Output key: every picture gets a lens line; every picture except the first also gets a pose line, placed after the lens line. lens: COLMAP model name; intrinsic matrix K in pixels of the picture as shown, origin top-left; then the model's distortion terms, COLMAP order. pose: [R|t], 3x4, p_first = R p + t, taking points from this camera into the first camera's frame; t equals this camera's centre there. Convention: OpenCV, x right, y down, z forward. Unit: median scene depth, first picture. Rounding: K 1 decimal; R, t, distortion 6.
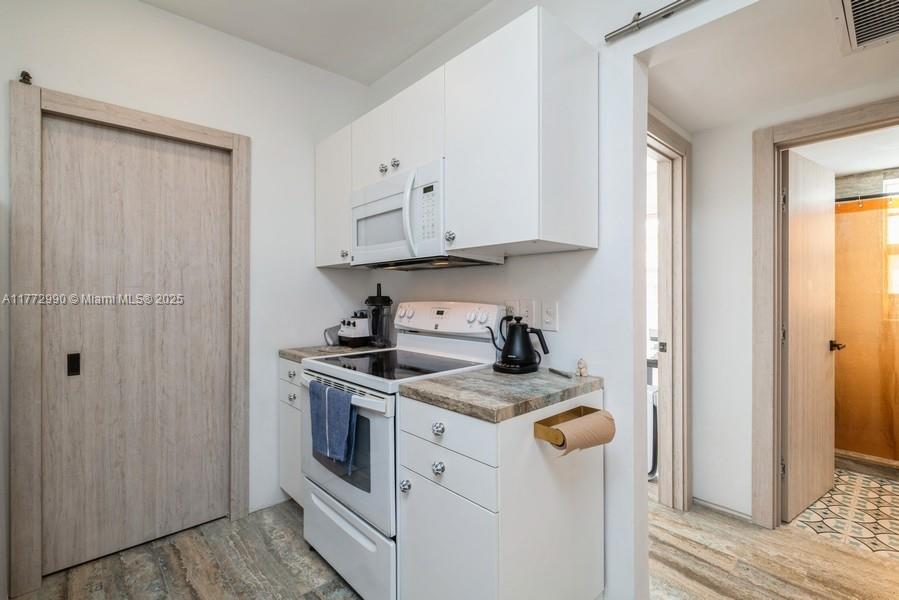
lens RADIAL K [[413.2, 0, 447.7], [0, 413.2, 293.0], [0, 0, 1]] dist [-0.000100, -0.000127]
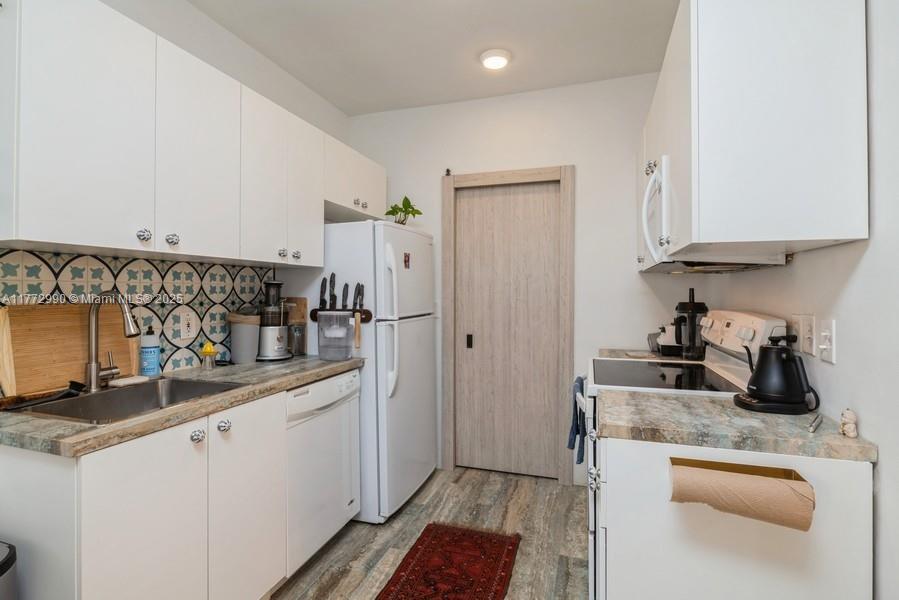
lens RADIAL K [[439.8, 0, 451.2], [0, 439.8, 284.5], [0, 0, 1]] dist [-0.003540, -0.000647]
pose [[0.493374, -0.009398, -0.869767, 0.513677], [0.000289, 0.999943, -0.010641, -0.026355], [0.869817, 0.004998, 0.493349, 0.089923]]
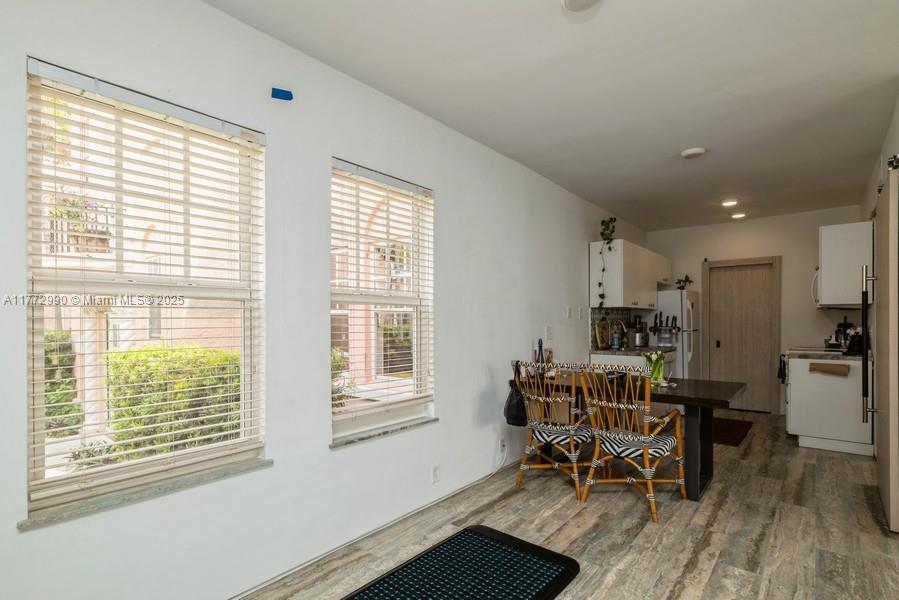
lens RADIAL K [[440.3, 0, 452.8], [0, 440.3, 325.4], [0, 0, 1]] dist [-0.003602, -0.000452]
pose [[0.144441, 0.005344, -0.989499, 2.048451], [0.003970, 0.999974, 0.005980, -0.001614], [0.989506, -0.004792, 0.144416, -1.442230]]
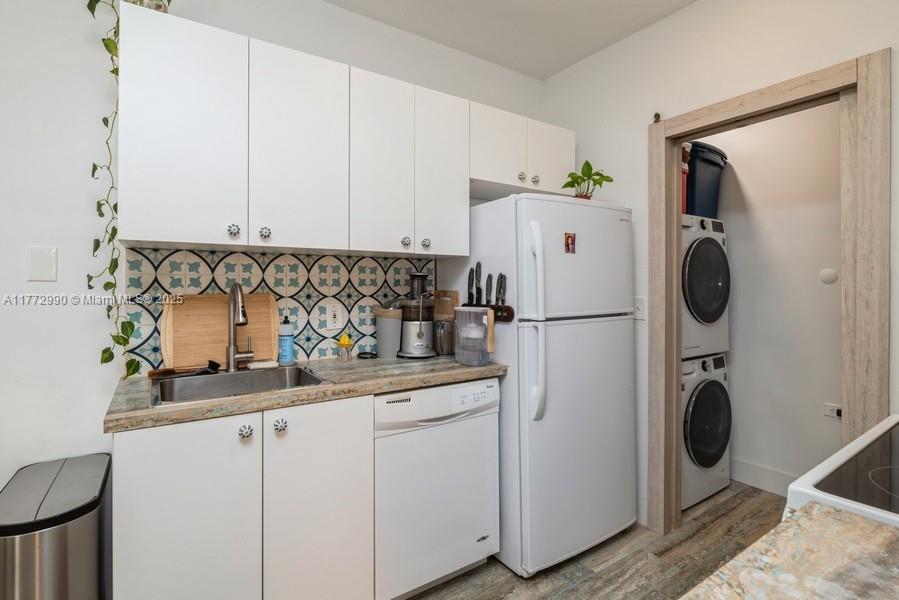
lens RADIAL K [[439.8, 0, 451.2], [0, 439.8, 284.5], [0, 0, 1]] dist [-0.003540, -0.000647]
pose [[-0.146408, 0.000402, -0.989224, 0.328052], [0.003327, 0.999994, -0.000086, -0.018736], [0.989219, -0.003304, -0.146408, 0.507348]]
